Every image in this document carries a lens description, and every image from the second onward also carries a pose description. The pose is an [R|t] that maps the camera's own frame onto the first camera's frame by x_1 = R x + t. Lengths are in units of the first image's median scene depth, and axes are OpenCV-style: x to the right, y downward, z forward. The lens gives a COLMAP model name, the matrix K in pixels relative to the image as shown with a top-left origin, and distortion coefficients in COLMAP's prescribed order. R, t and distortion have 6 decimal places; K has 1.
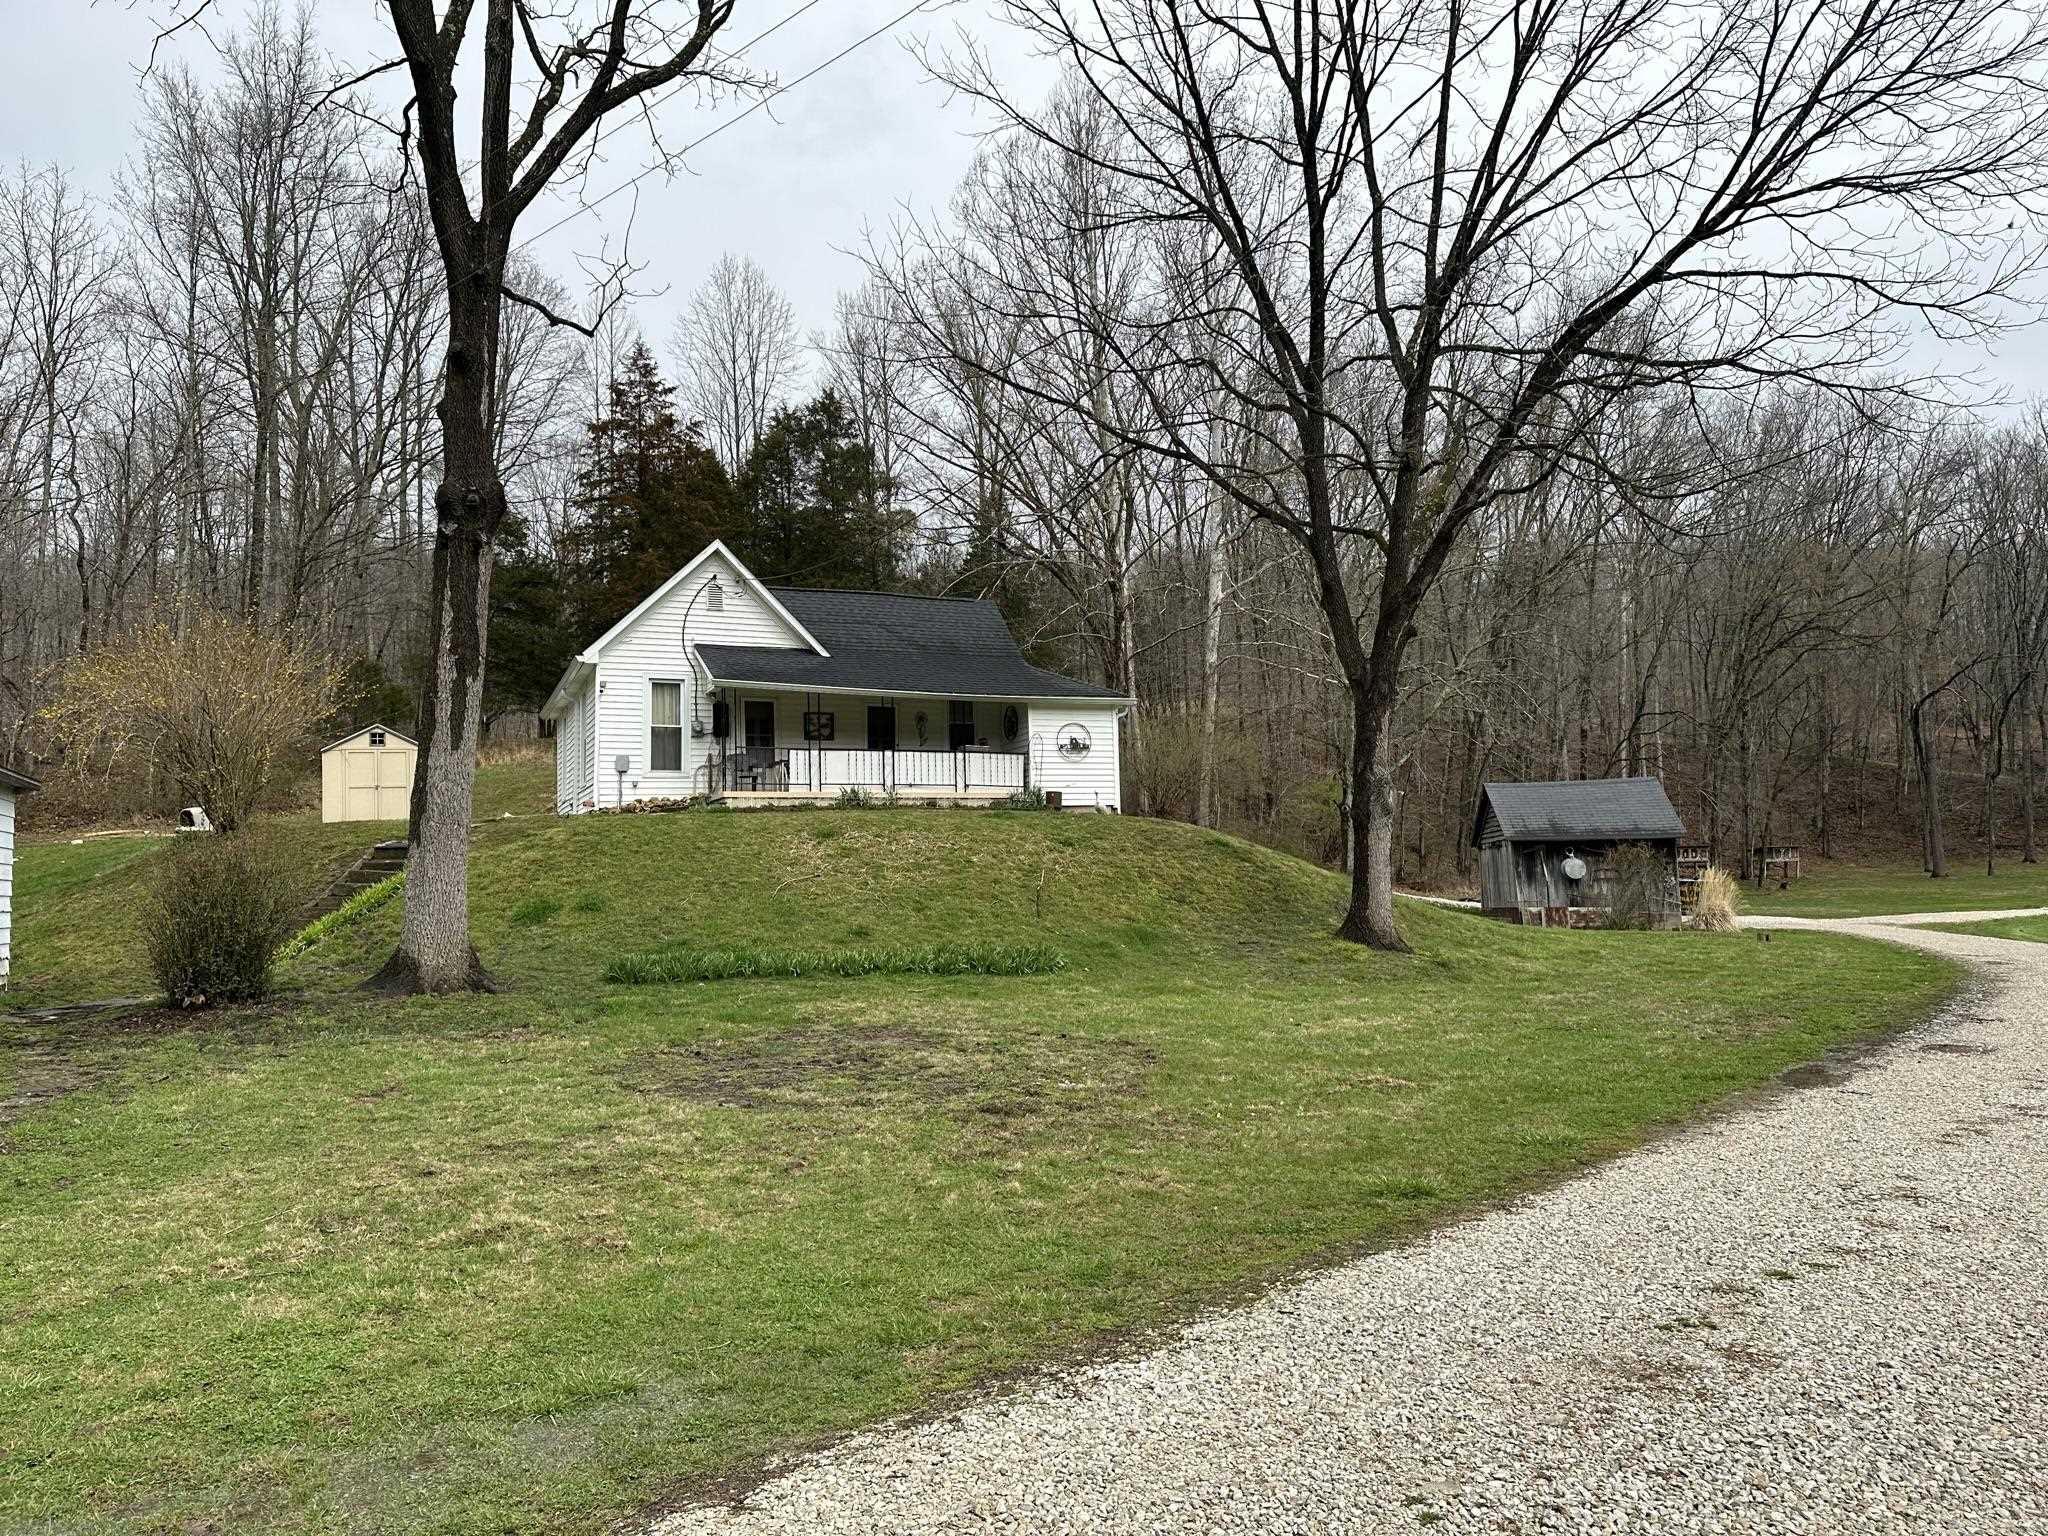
lens RADIAL K [[1451.0, 0, 1024.0], [0, 1451.0, 768.0], [0, 0, 1]] dist [0.001798, 0.001697]
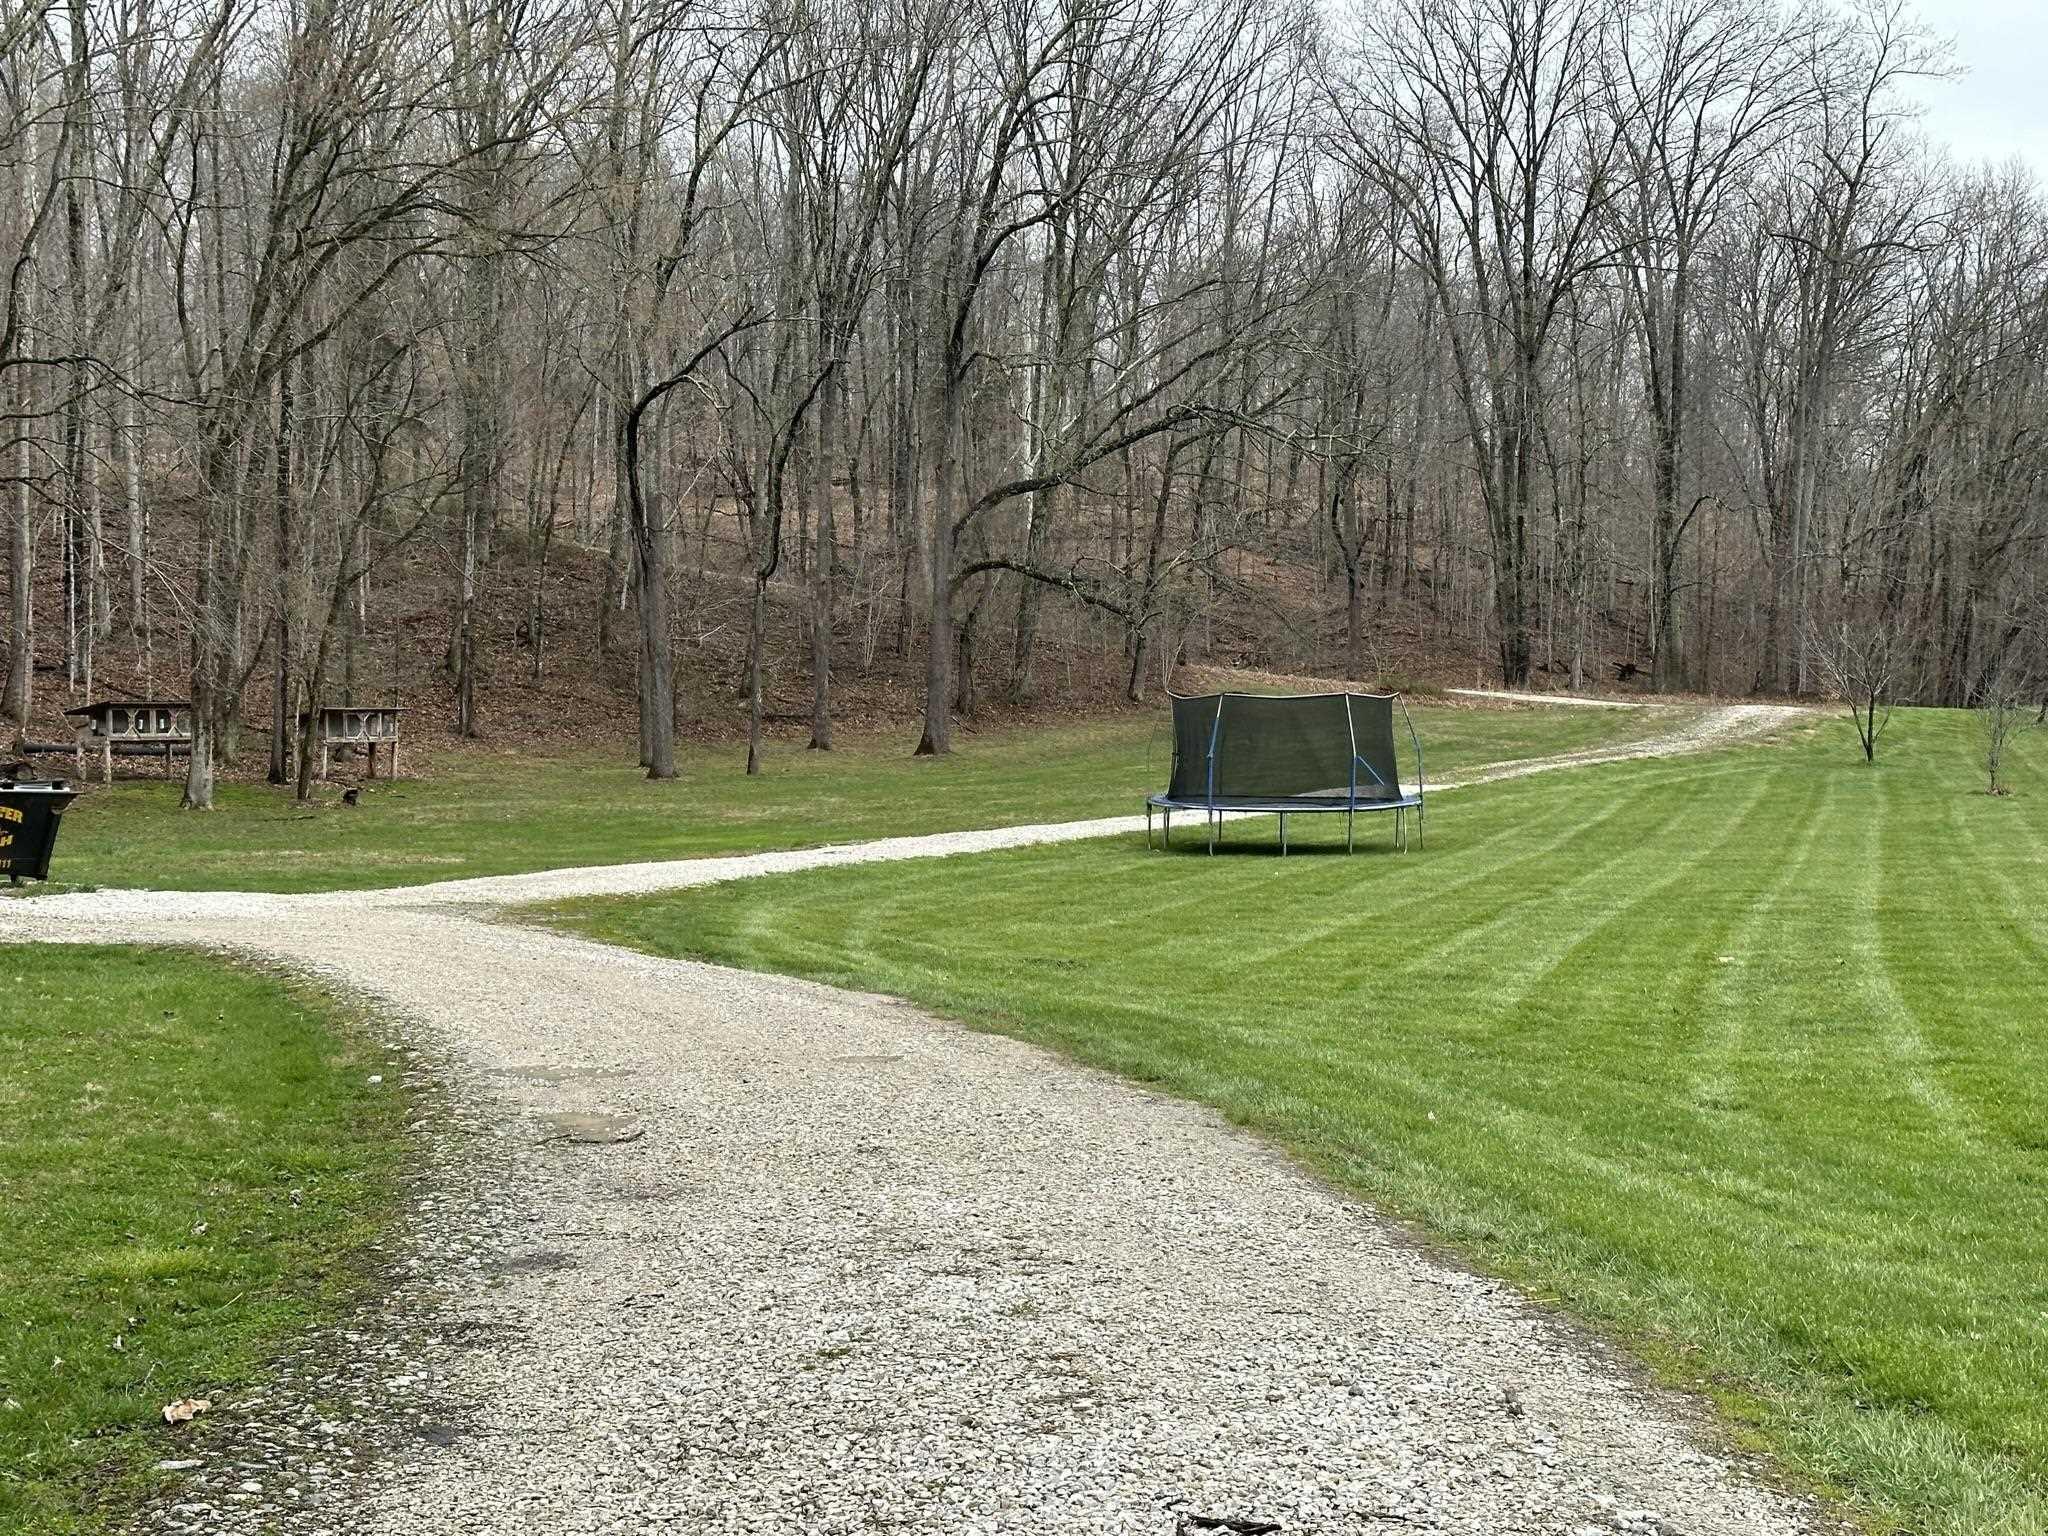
lens RADIAL K [[2853.4, 0, 1024.0], [0, 2853.4, 768.0], [0, 0, 1]] dist [0.189629, -0.238976]
pose [[0.783595, 0.002948, 0.621265, 0.179420], [-0.048000, 0.997287, 0.055810, 0.017790], [-0.619415, -0.073553, 0.781611, 0.246184]]
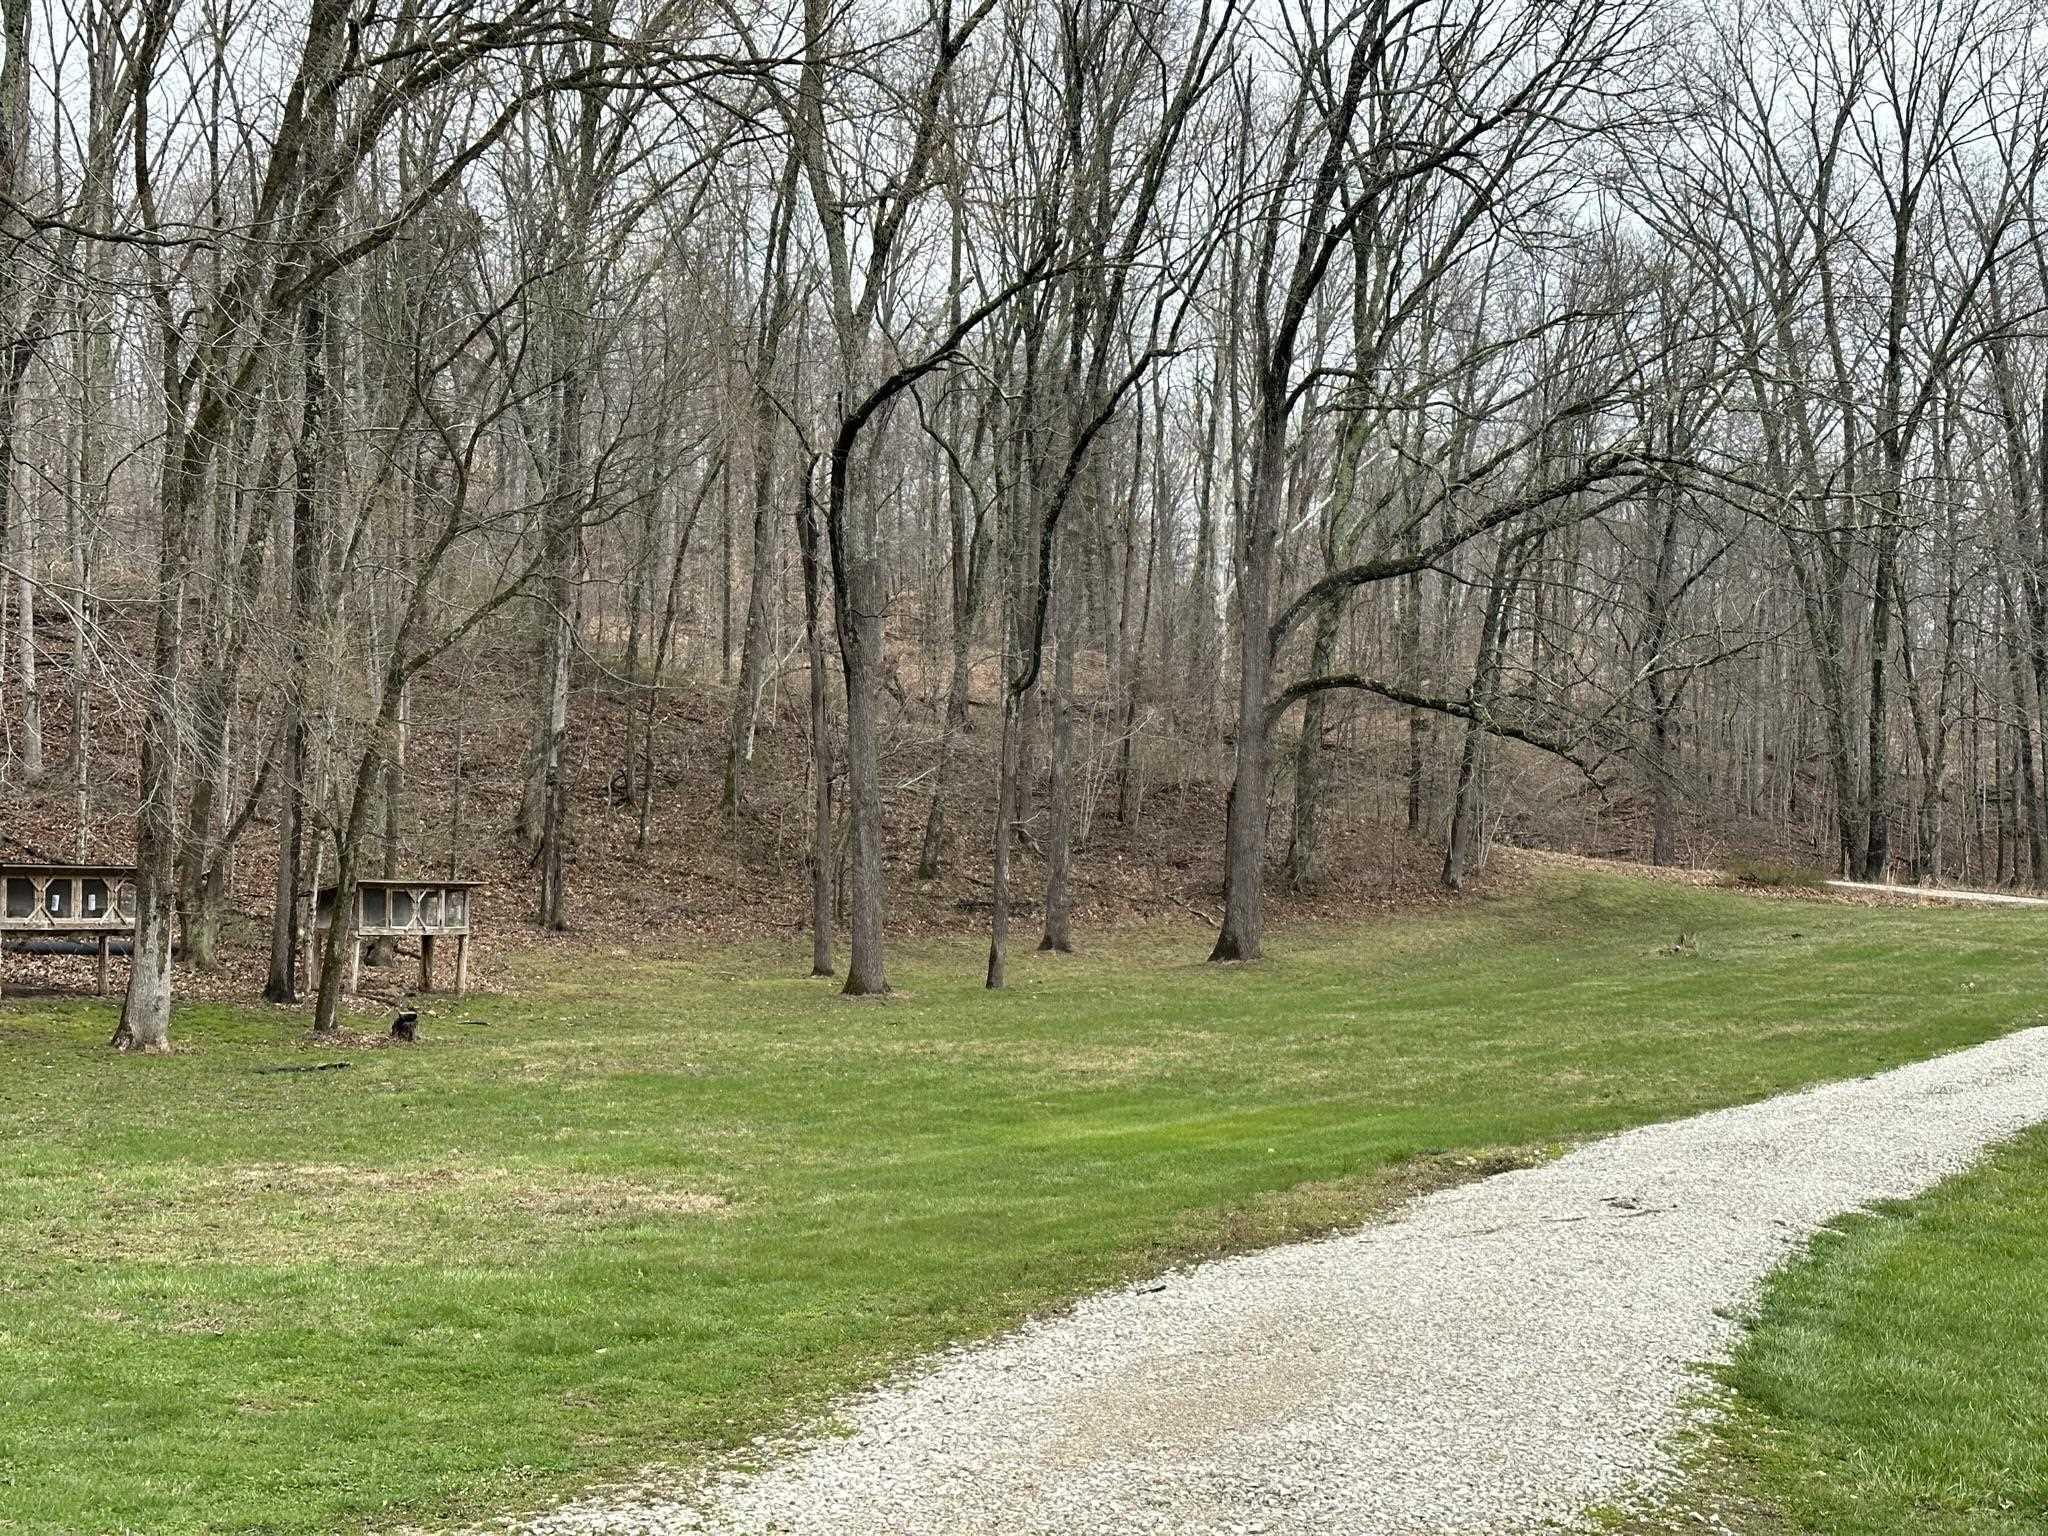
lens RADIAL K [[2853.4, 0, 1024.0], [0, 2853.4, 768.0], [0, 0, 1]] dist [0.189629, -0.238976]
pose [[0.781855, 0.054161, 0.621104, 0.362255], [-0.057019, 0.998256, -0.015273, 0.046007], [-0.620848, -0.023473, 0.783580, 0.666084]]
